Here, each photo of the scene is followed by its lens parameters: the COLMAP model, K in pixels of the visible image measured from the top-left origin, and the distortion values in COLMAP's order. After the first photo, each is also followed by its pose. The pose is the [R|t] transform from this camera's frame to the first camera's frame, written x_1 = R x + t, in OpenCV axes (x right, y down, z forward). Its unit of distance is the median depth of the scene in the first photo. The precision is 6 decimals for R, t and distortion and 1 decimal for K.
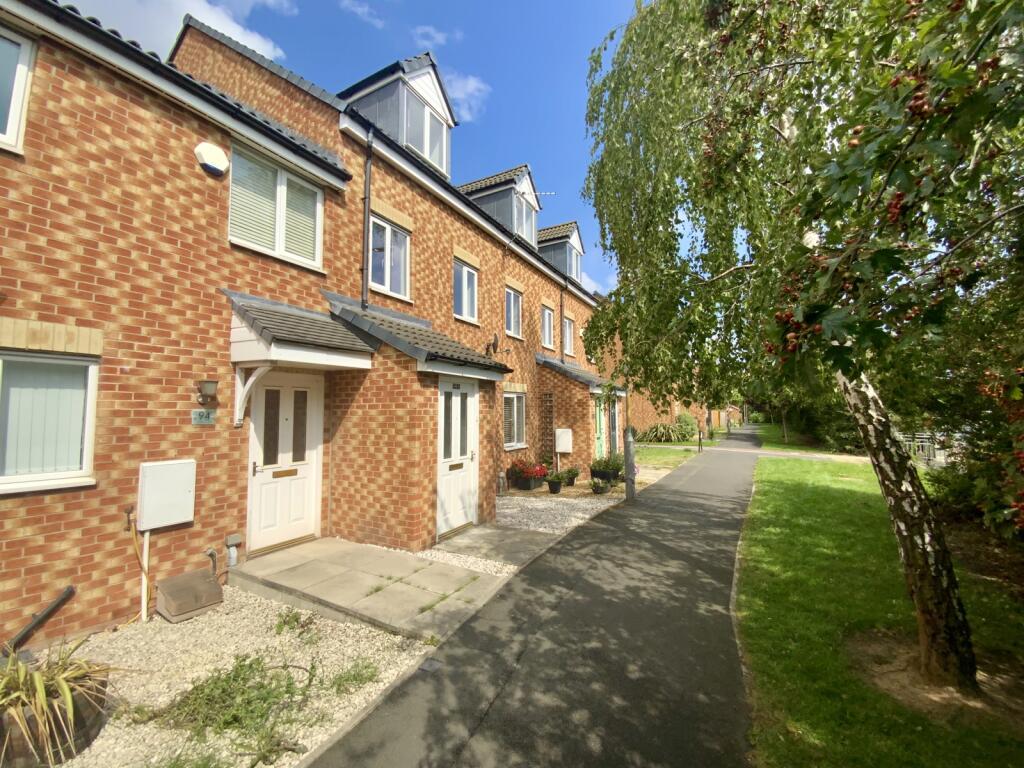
lens RADIAL K [[412.5, 0, 512.0], [0, 412.5, 384.0], [0, 0, 1]] dist [0.021884, -0.018267]
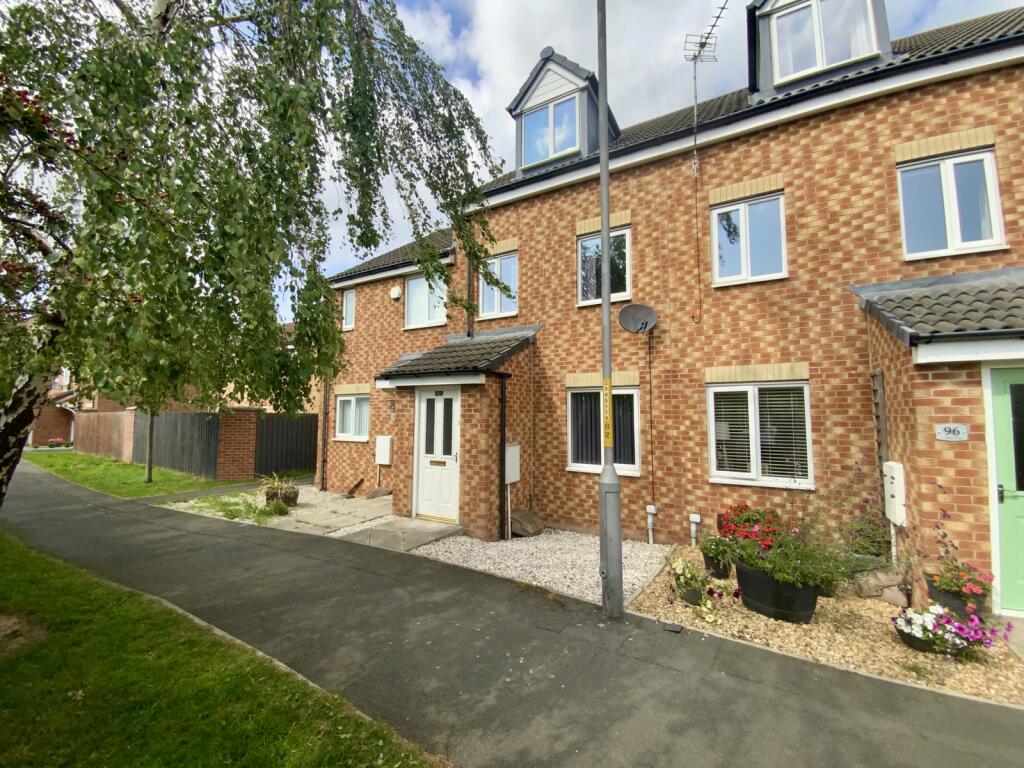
lens RADIAL K [[412.5, 0, 512.0], [0, 412.5, 384.0], [0, 0, 1]] dist [0.021884, -0.018267]
pose [[-0.021992, -0.071384, -0.997206, 1.153635], [0.063353, 0.995344, -0.072648, 0.087164], [0.997749, -0.064774, -0.017367, 1.400183]]
